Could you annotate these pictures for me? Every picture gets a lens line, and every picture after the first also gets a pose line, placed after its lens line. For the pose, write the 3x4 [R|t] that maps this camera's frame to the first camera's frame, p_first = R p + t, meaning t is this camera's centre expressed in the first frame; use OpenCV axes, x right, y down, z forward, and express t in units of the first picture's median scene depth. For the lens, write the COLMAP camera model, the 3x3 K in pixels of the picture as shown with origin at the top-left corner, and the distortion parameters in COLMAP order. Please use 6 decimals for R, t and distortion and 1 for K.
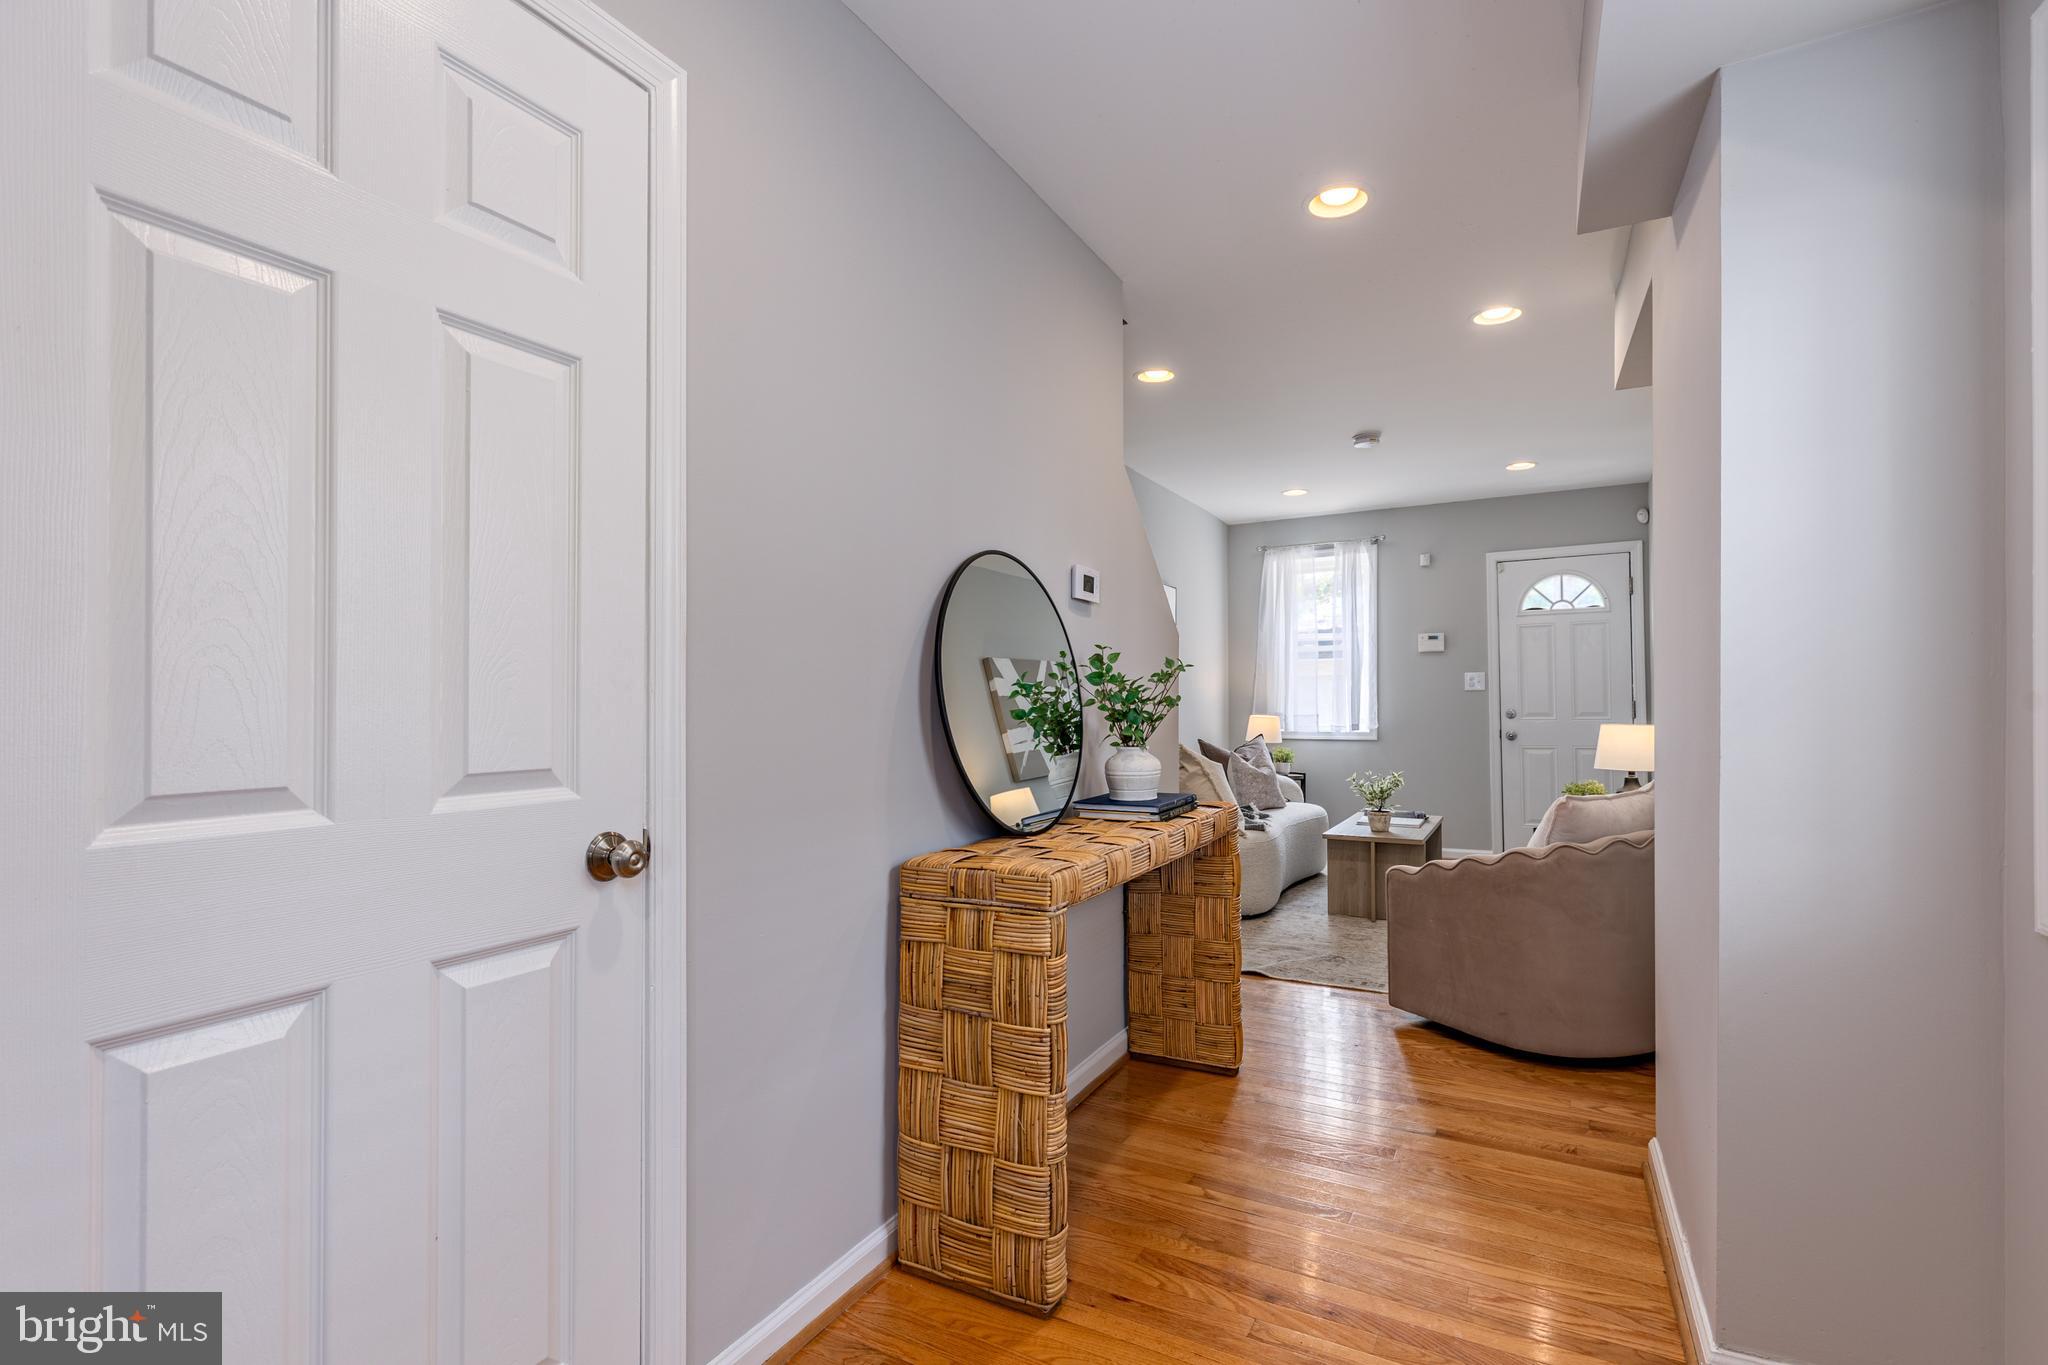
lens RADIAL K [[920.4, 0, 1043.6], [0, 920.4, 694.4], [0, 0, 1]] dist [0.011464, -0.003556]
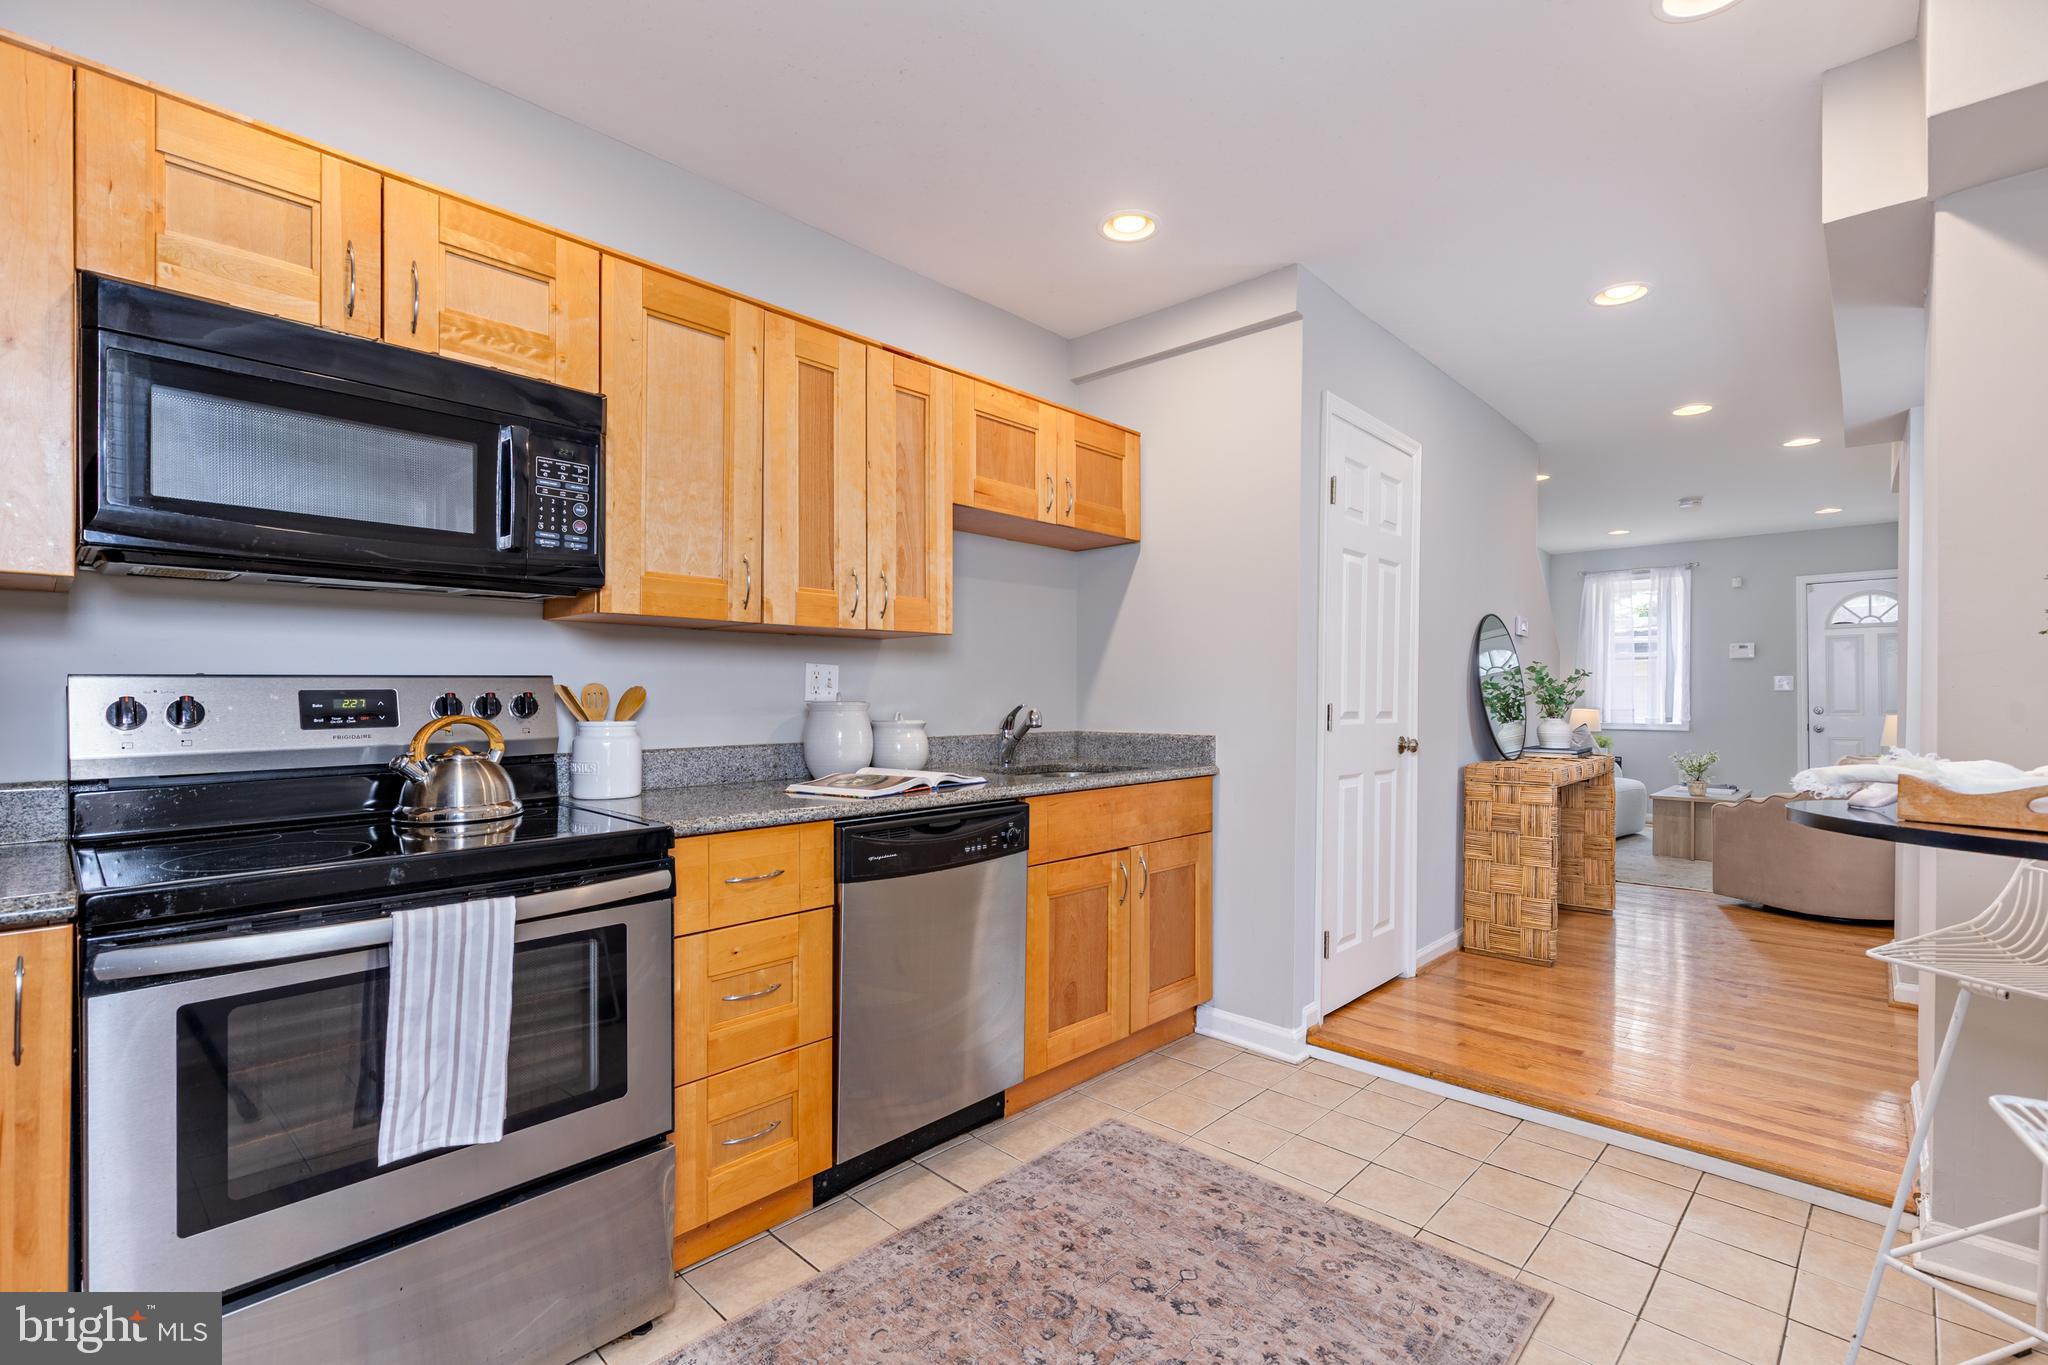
lens RADIAL K [[920.4, 0, 1039.9], [0, 920.4, 692.3], [0, 0, 1]] dist [0.011464, -0.003556]
pose [[0.970514, 0.011123, -0.240787, -0.204201], [-0.010920, 0.999938, 0.002180, 0.006242], [0.240797, 0.000514, 0.970575, -0.451708]]
